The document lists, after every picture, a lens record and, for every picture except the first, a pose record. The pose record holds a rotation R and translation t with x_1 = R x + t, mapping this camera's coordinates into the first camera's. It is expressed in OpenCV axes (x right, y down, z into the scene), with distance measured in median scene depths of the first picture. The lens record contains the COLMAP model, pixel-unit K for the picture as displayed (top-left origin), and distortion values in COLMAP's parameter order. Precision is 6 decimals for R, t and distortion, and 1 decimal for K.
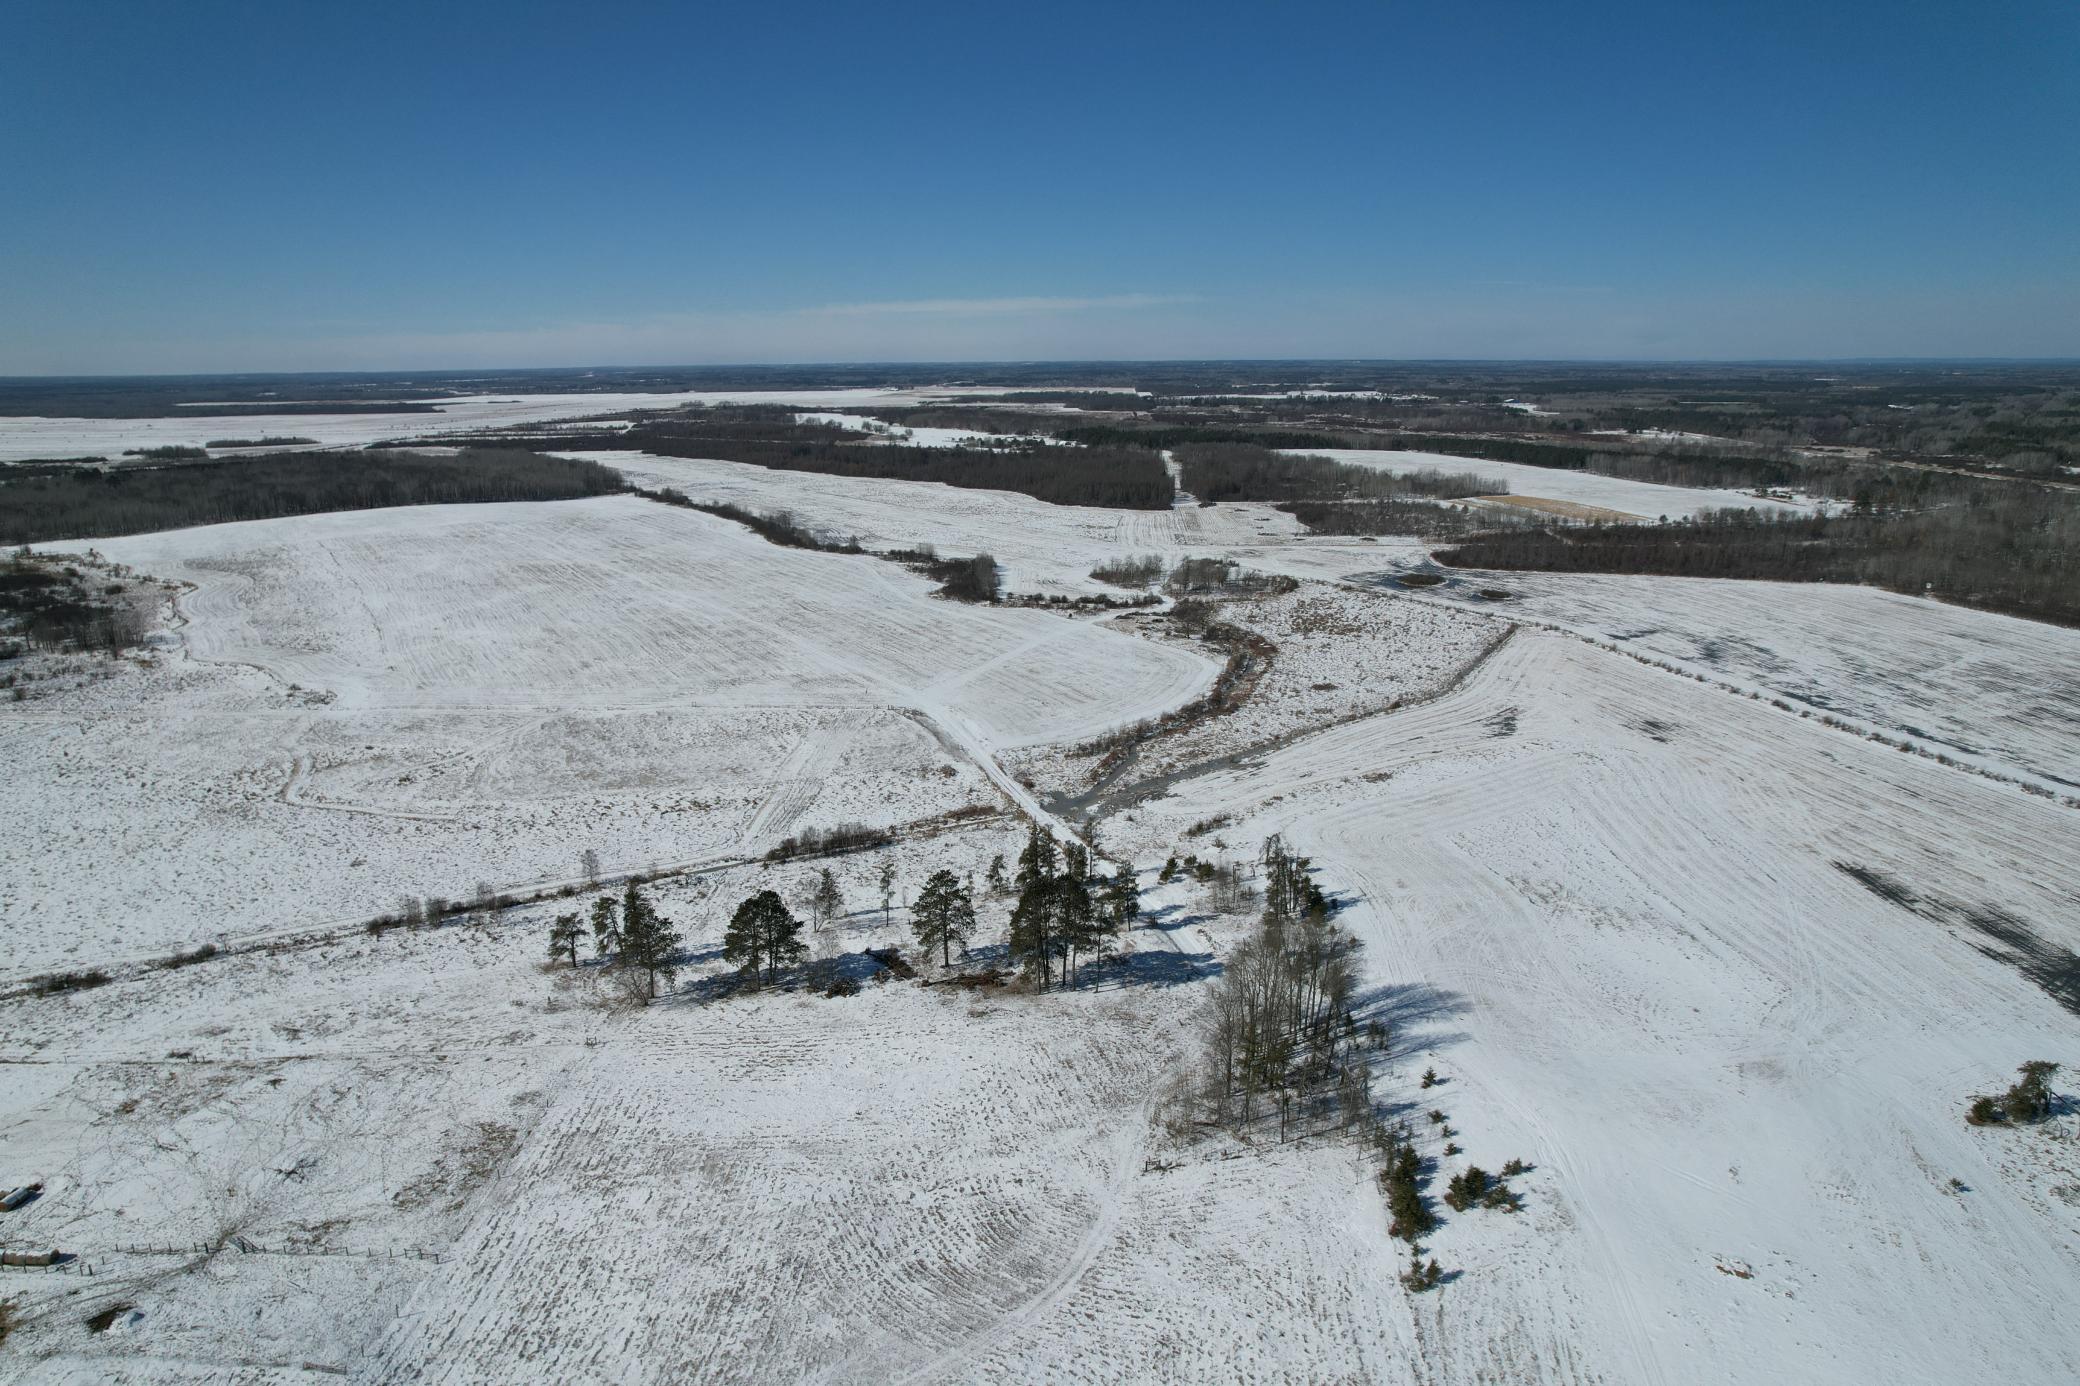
lens RADIAL K [[1324.0, 0, 1038.5], [0, 1324.0, 710.1], [0, 0, 1]] dist [-0.089091, 0.078325]
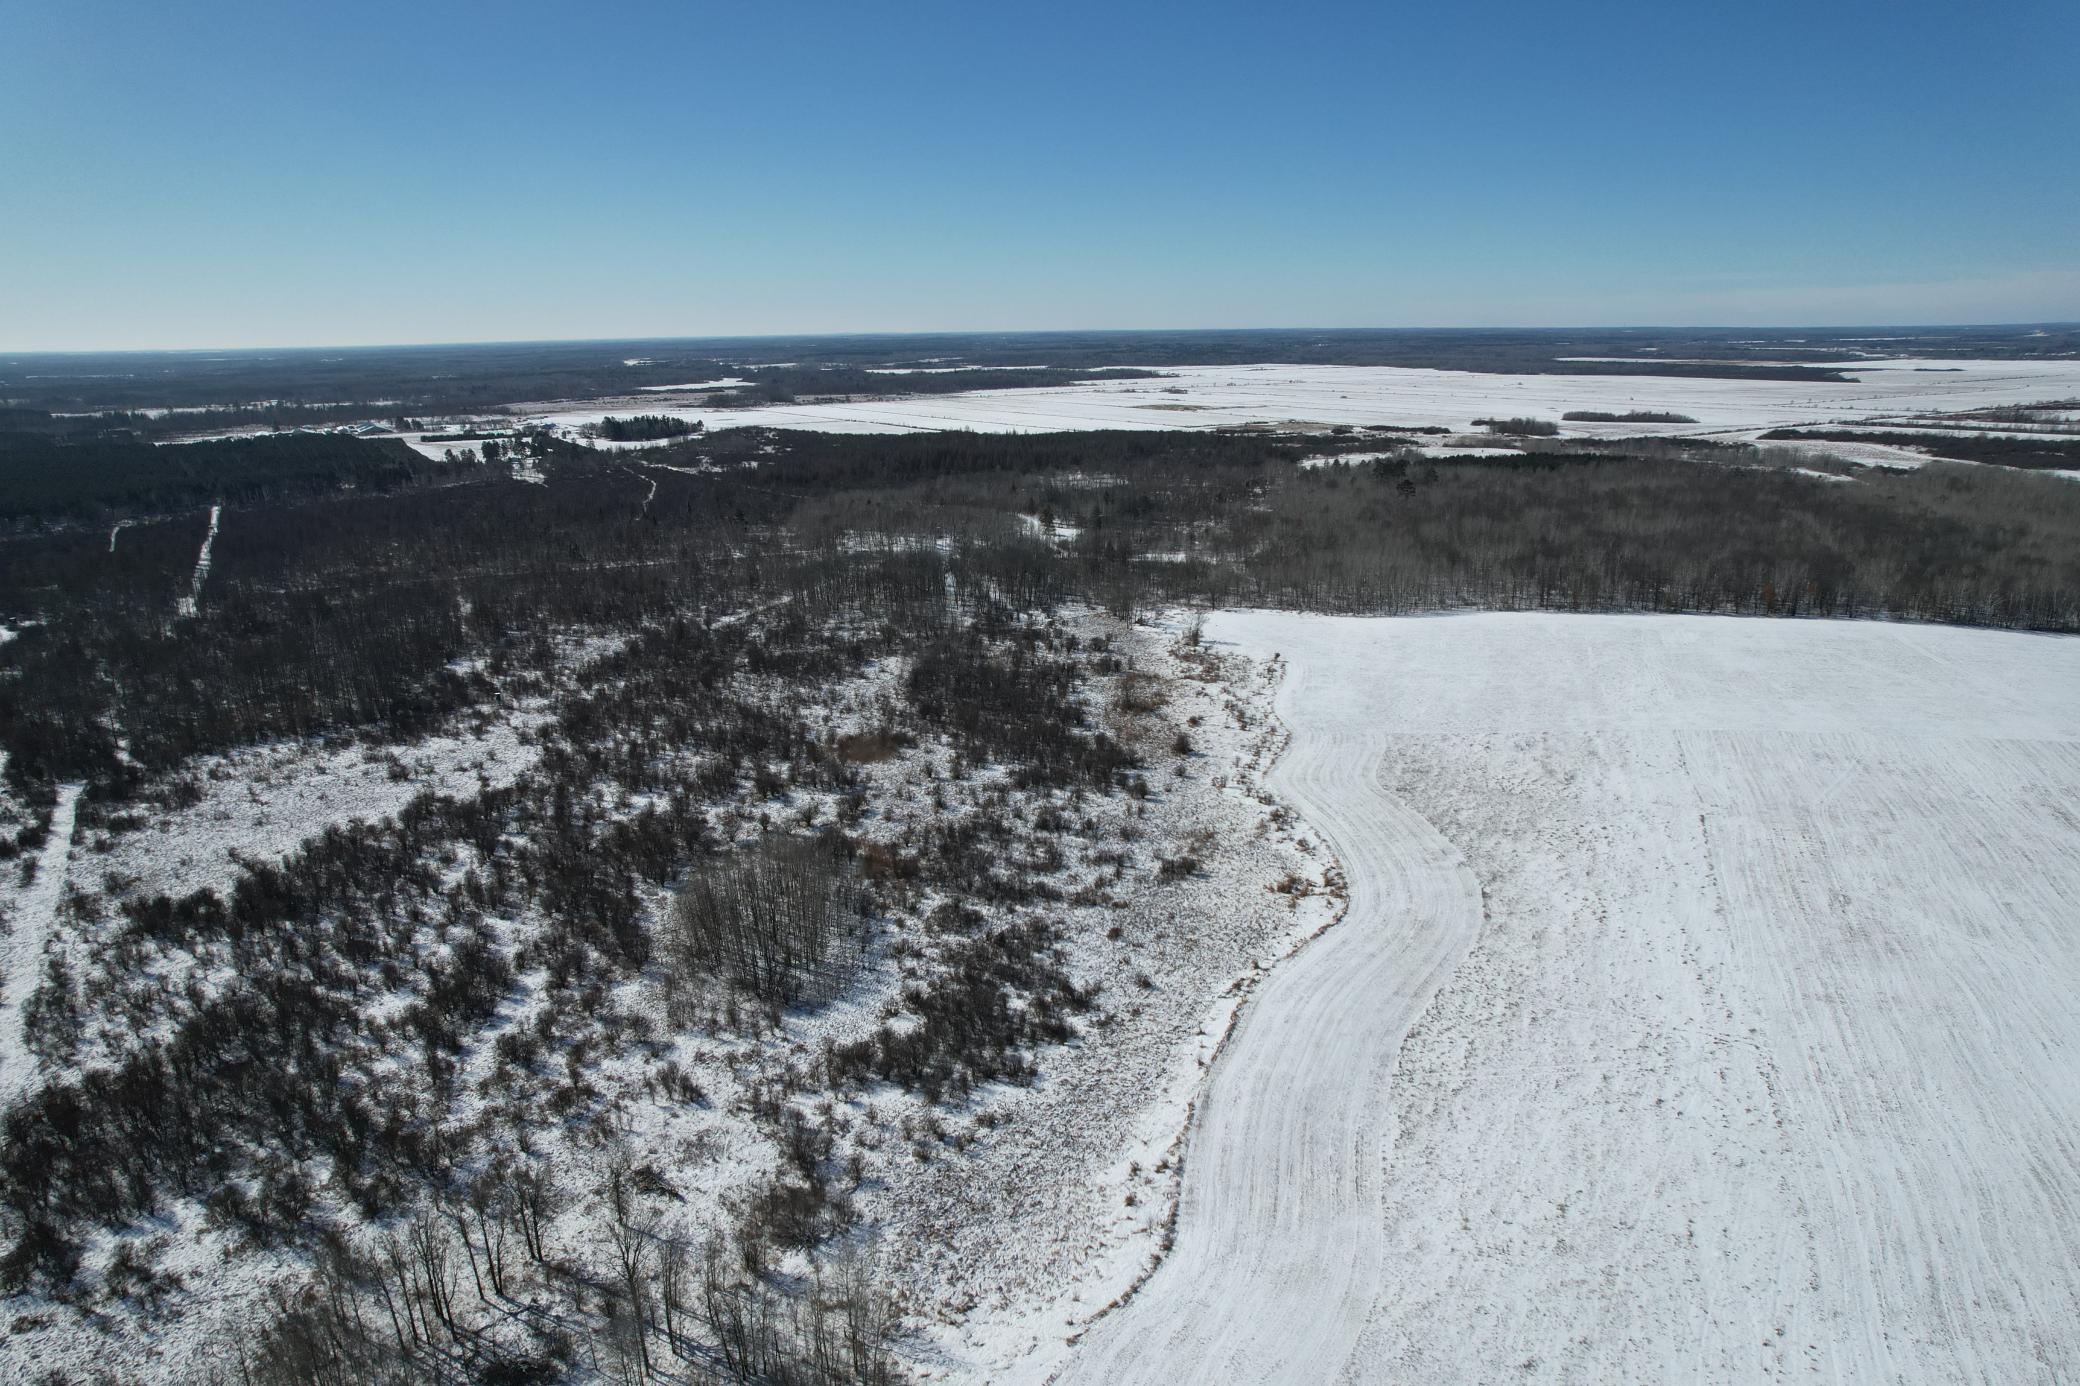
lens RADIAL K [[1324.0, 0, 1038.5], [0, 1324.0, 710.1], [0, 0, 1]] dist [-0.089091, 0.078325]
pose [[0.581126, 0.224871, -0.782129, -0.141392], [-0.199591, 0.971096, 0.130903, -0.062861], [0.788958, 0.080035, 0.609212, 0.235615]]
